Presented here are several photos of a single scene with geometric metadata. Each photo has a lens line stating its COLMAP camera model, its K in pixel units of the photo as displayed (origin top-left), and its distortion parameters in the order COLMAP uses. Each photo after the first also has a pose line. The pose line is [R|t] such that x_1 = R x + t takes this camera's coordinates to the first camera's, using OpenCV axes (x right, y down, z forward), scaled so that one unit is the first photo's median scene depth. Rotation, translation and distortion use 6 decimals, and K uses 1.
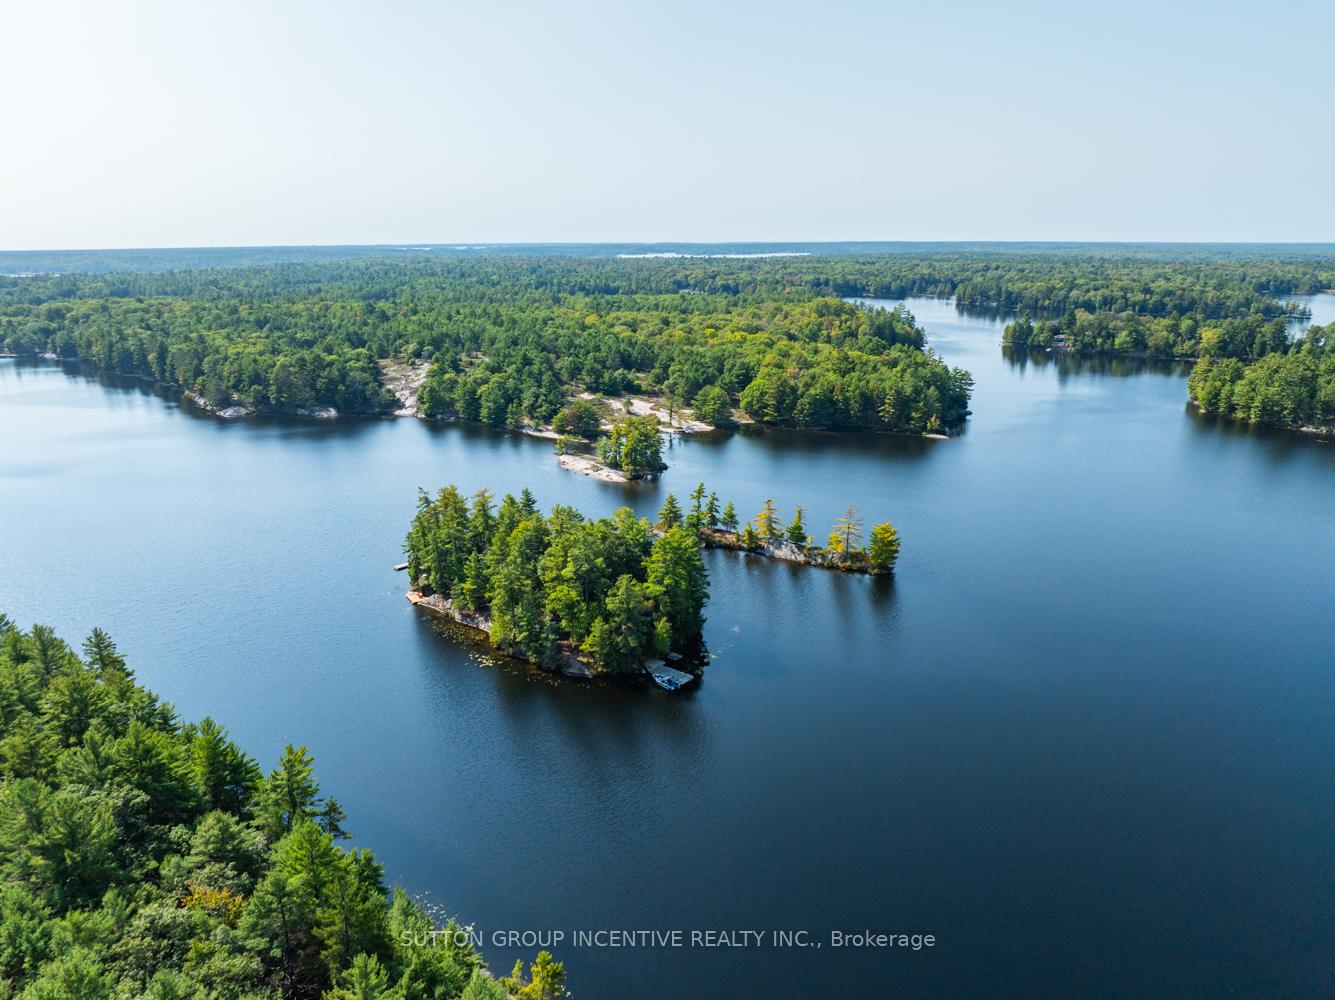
lens RADIAL K [[935.1, 0, 670.7], [0, 935.1, 495.8], [0, 0, 1]] dist [-0.033212, -0.003487]
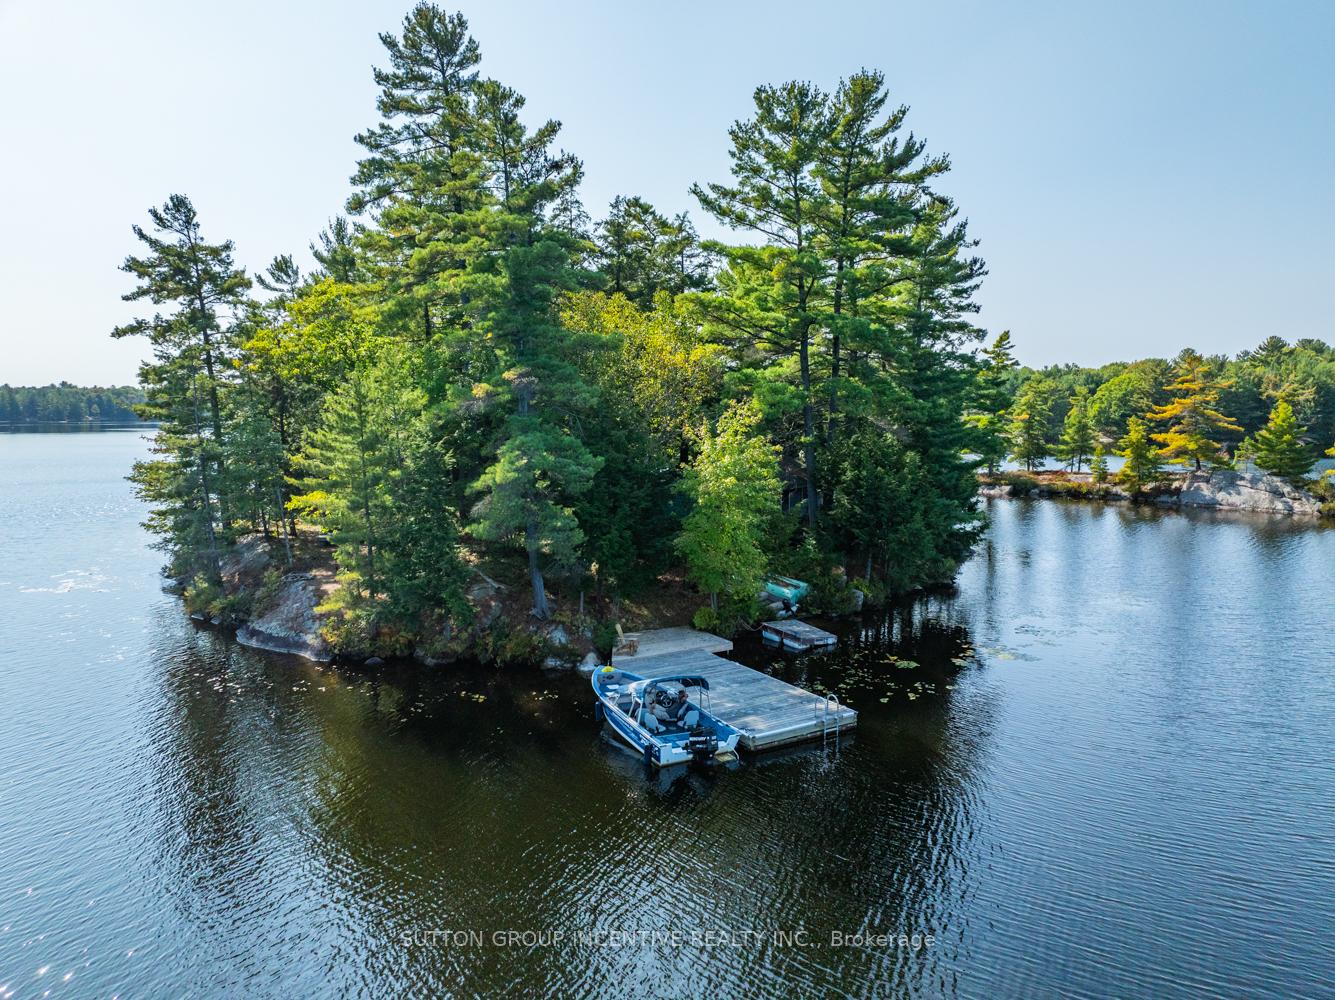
lens RADIAL K [[935.1, 0, 673.2], [0, 935.1, 492.1], [0, 0, 1]] dist [-0.033212, -0.003487]
pose [[0.944354, 0.034233, -0.327146, 0.019278], [-0.092205, 0.982245, -0.163379, 0.080512], [0.315744, 0.184452, 0.930743, 0.366047]]
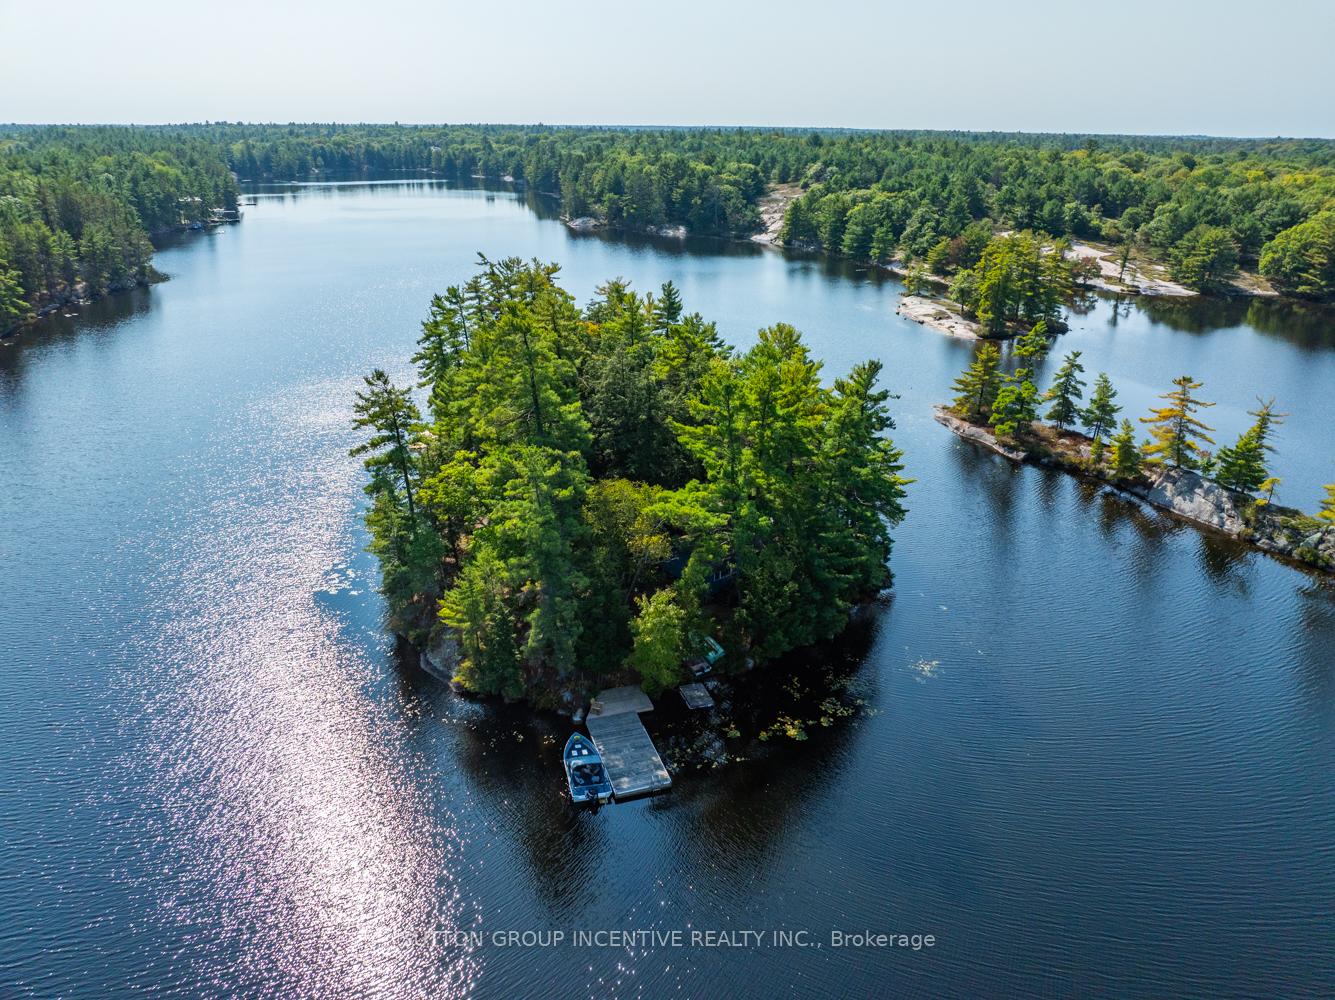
lens RADIAL K [[935.1, 0, 670.1], [0, 935.1, 497.5], [0, 0, 1]] dist [-0.033212, -0.003487]
pose [[0.850644, 0.206014, -0.483698, 0.071990], [-0.152061, 0.977114, 0.148748, 0.018726], [0.503272, -0.052980, 0.862502, 0.309362]]
